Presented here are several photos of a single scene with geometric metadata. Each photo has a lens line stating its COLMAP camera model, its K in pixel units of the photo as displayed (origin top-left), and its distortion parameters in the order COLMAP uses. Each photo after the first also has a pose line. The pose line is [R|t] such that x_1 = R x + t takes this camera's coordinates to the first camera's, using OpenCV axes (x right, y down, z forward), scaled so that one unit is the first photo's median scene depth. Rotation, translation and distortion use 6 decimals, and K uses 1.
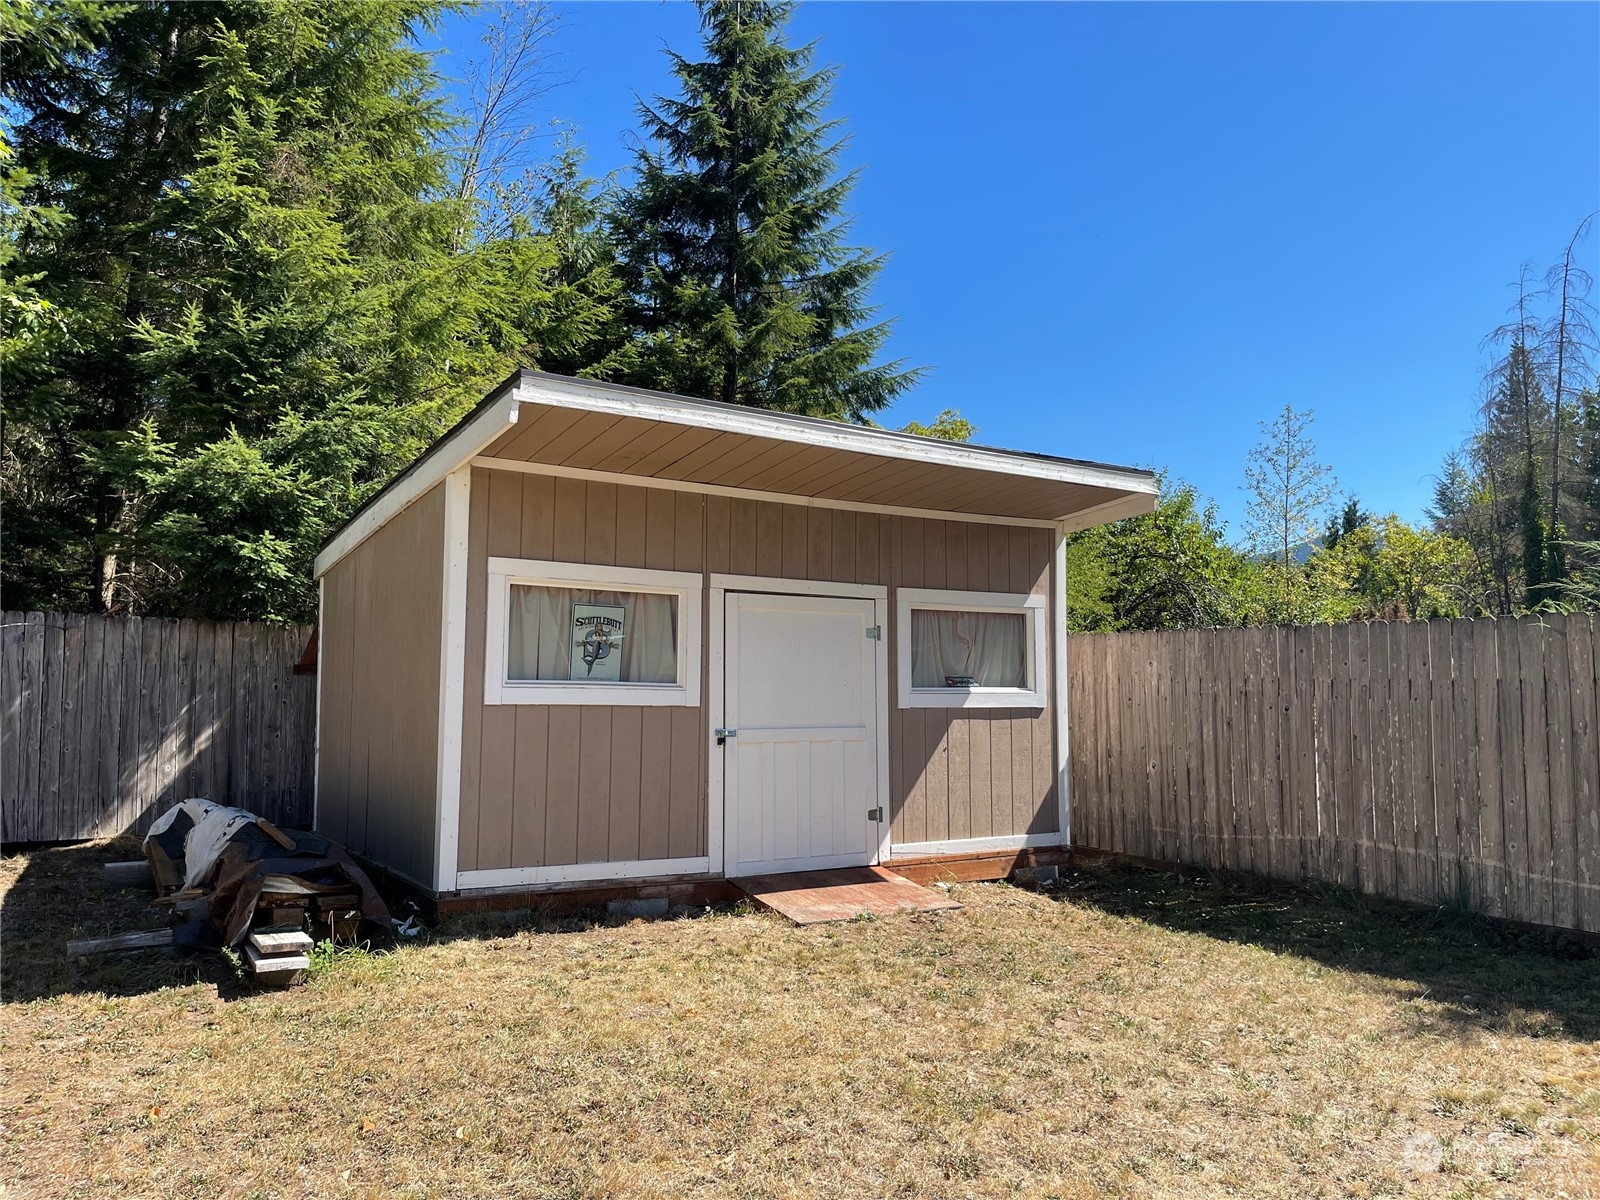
lens RADIAL K [[1221.6, 0, 800.0], [0, 1221.6, 600.0], [0, 0, 1]] dist [0.049700, -0.057178]
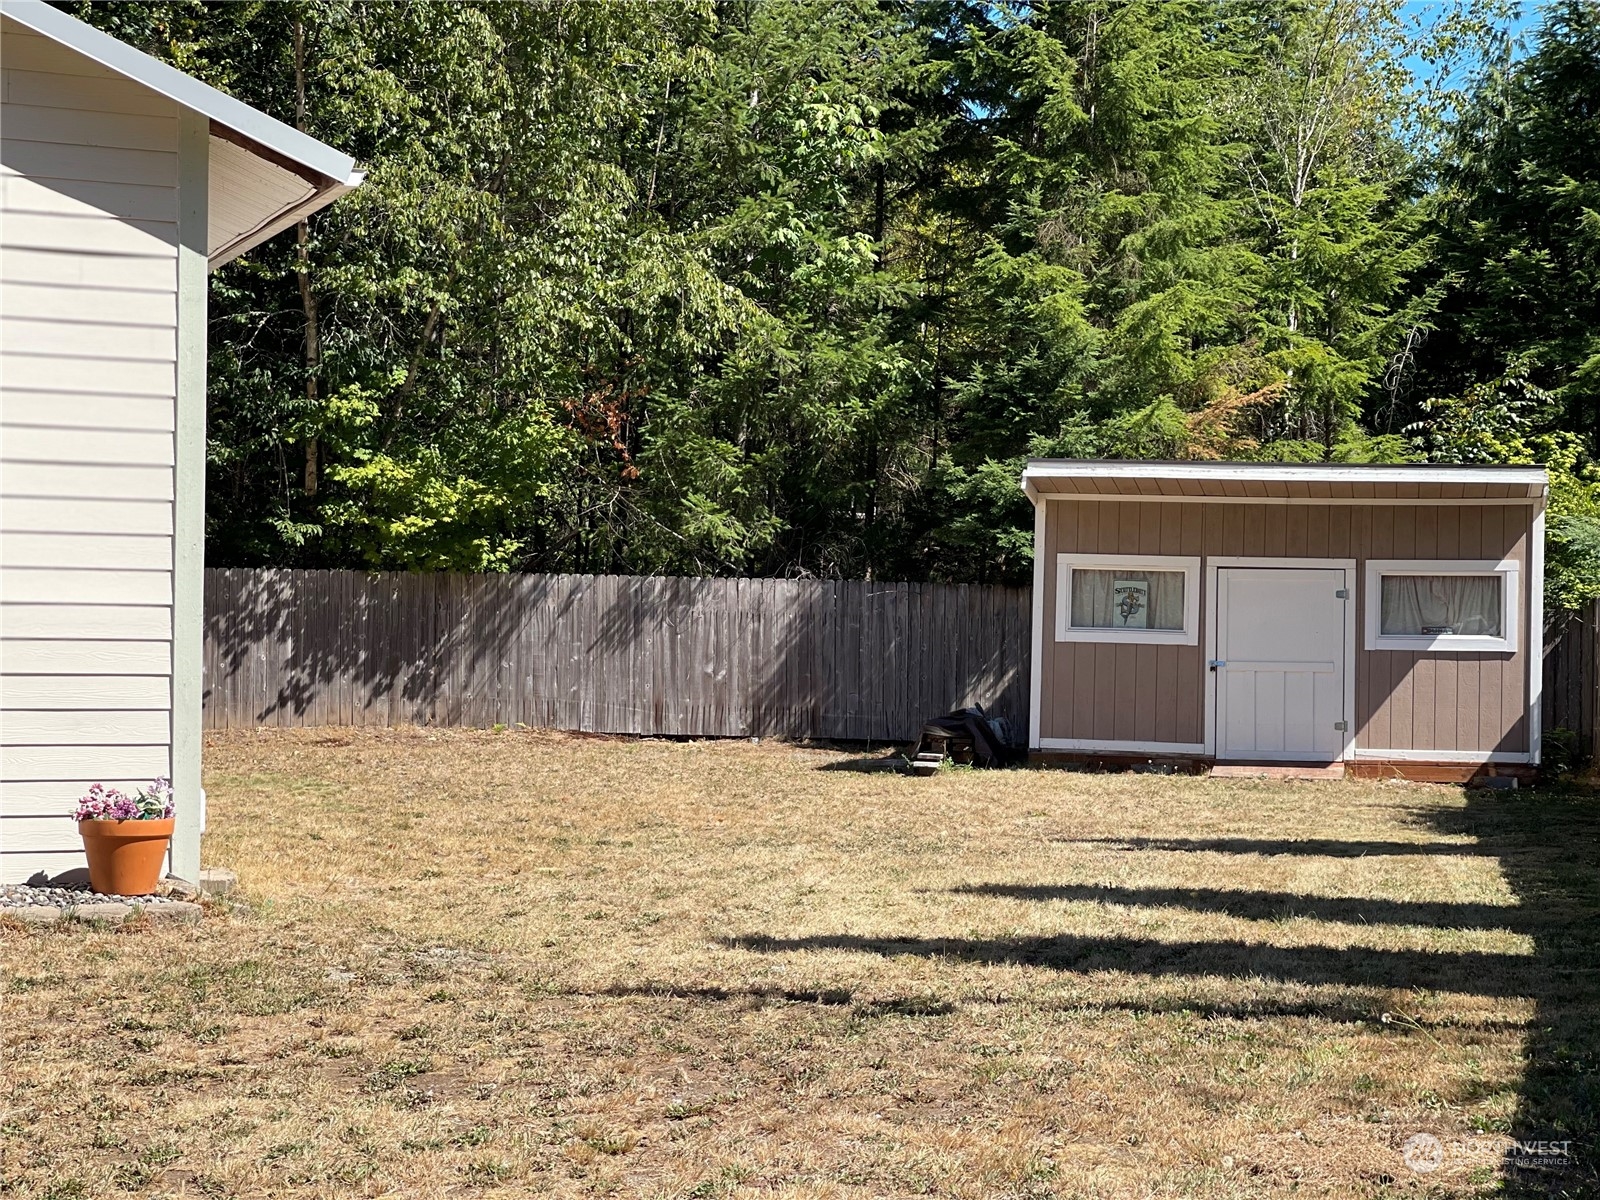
lens RADIAL K [[3002.1, 0, 800.0], [0, 3002.1, 600.0], [0, 0, 1]] dist [-0.007779, 2.547736]
pose [[0.736200, -0.008454, -0.676712, 1.869685], [0.037173, 0.998918, 0.027961, -0.082131], [0.675743, -0.045740, 0.735717, -1.860463]]
